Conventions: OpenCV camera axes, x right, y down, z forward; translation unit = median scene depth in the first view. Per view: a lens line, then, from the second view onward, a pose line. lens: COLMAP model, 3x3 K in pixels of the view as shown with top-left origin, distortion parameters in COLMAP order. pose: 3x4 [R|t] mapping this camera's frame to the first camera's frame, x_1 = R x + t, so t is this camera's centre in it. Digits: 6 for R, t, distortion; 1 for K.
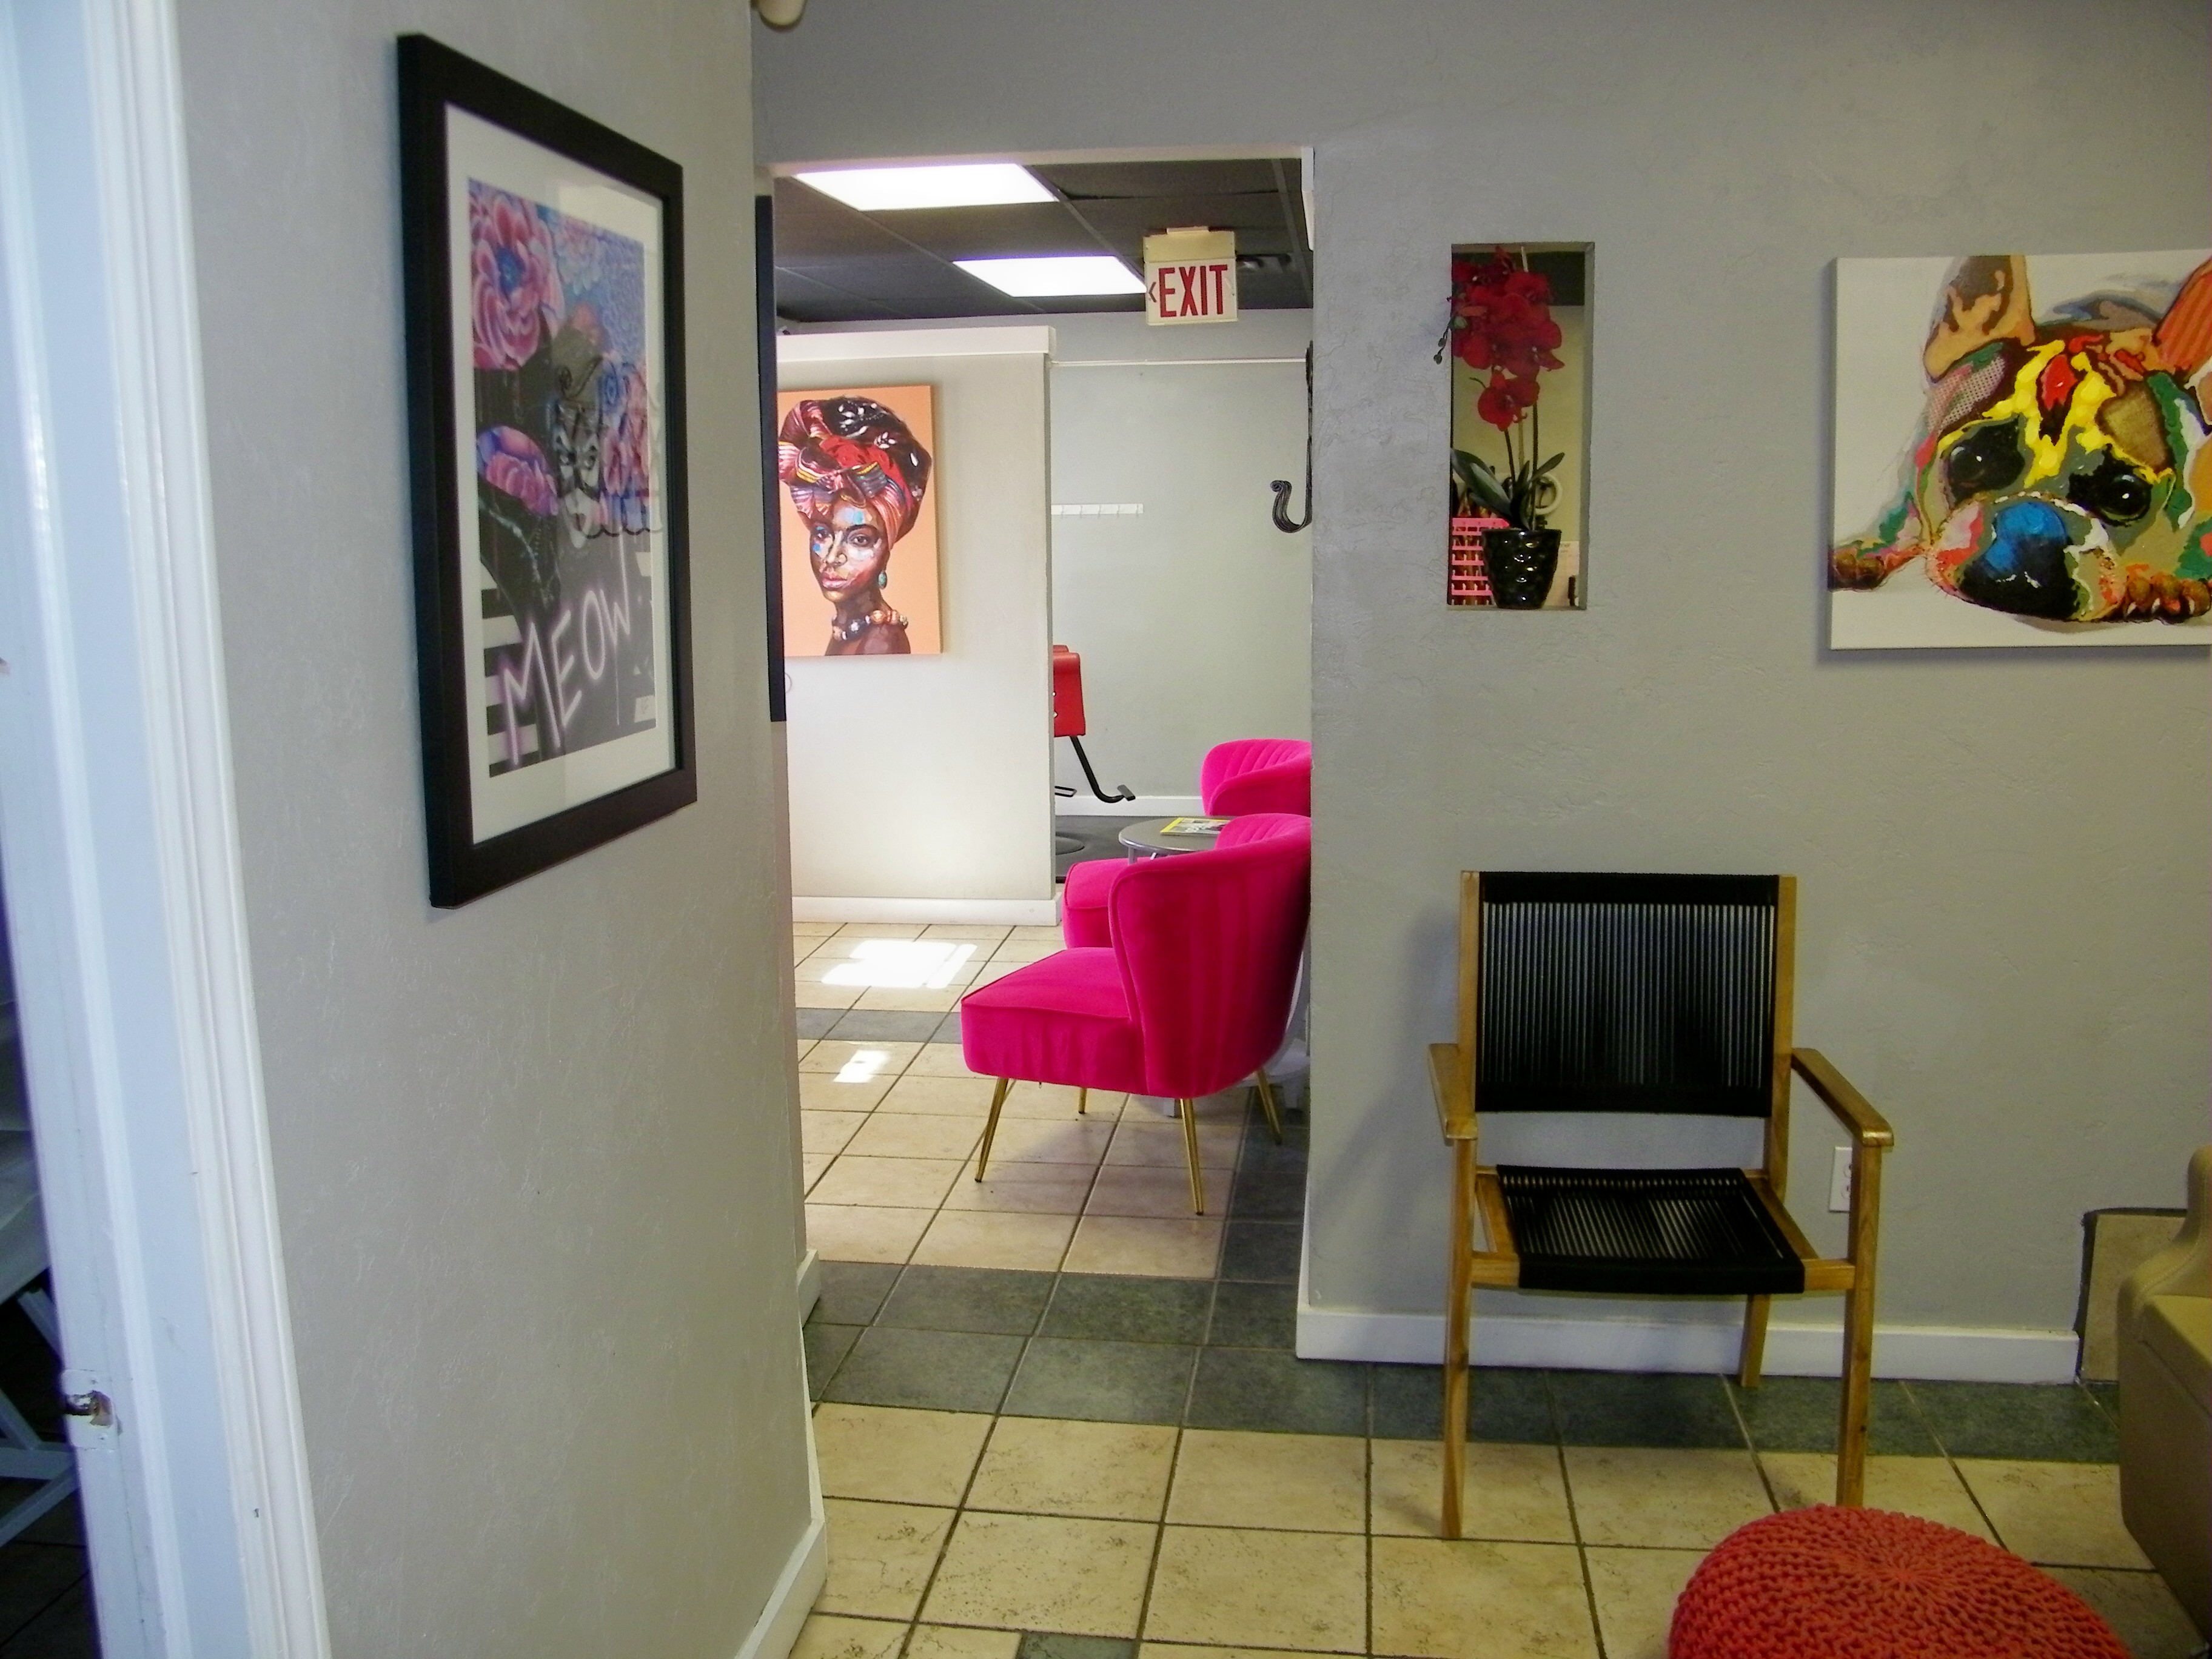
lens RADIAL K [[1901.8, 0, 1105.8], [0, 1901.8, 821.4], [0, 0, 1]] dist [-0.195212, 0.159248]
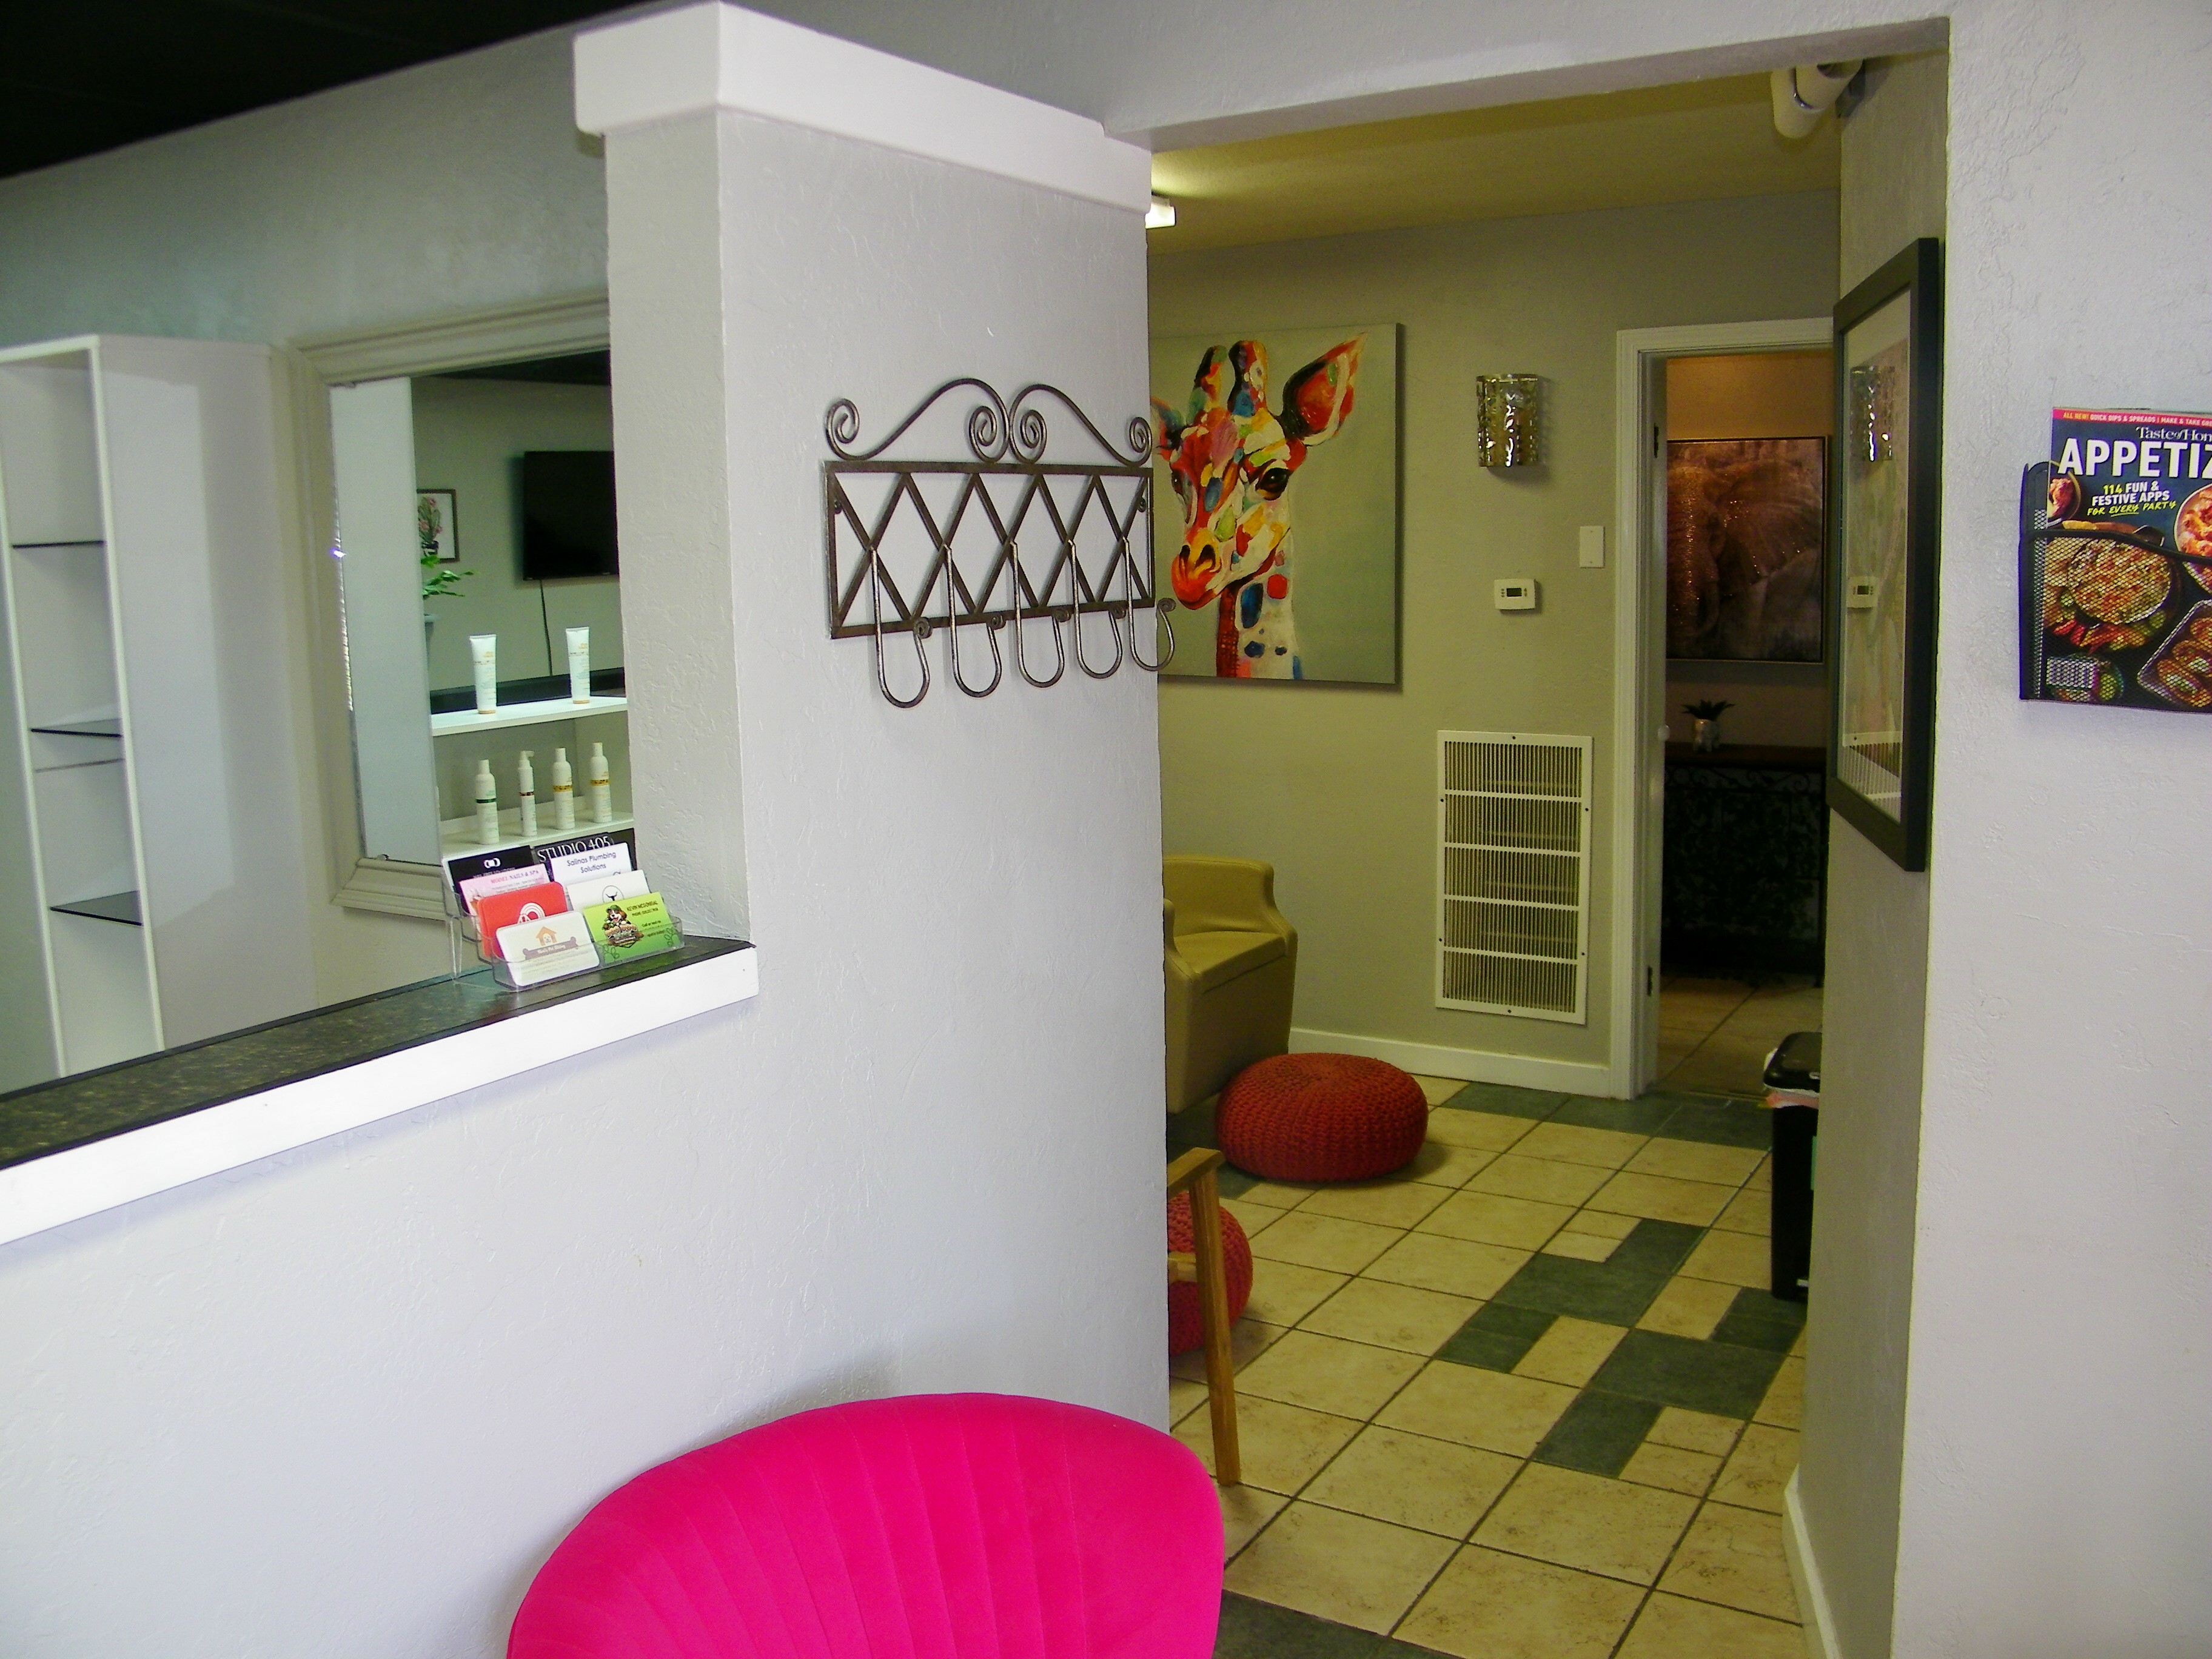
lens RADIAL K [[1901.8, 0, 1103.9], [0, 1901.8, 832.6], [0, 0, 1]] dist [-0.195212, 0.159248]
pose [[-0.911897, -0.024816, 0.409668, -0.205161], [0.107623, 0.948782, 0.297037, -0.347992], [-0.396057, 0.314957, -0.862520, 1.864599]]
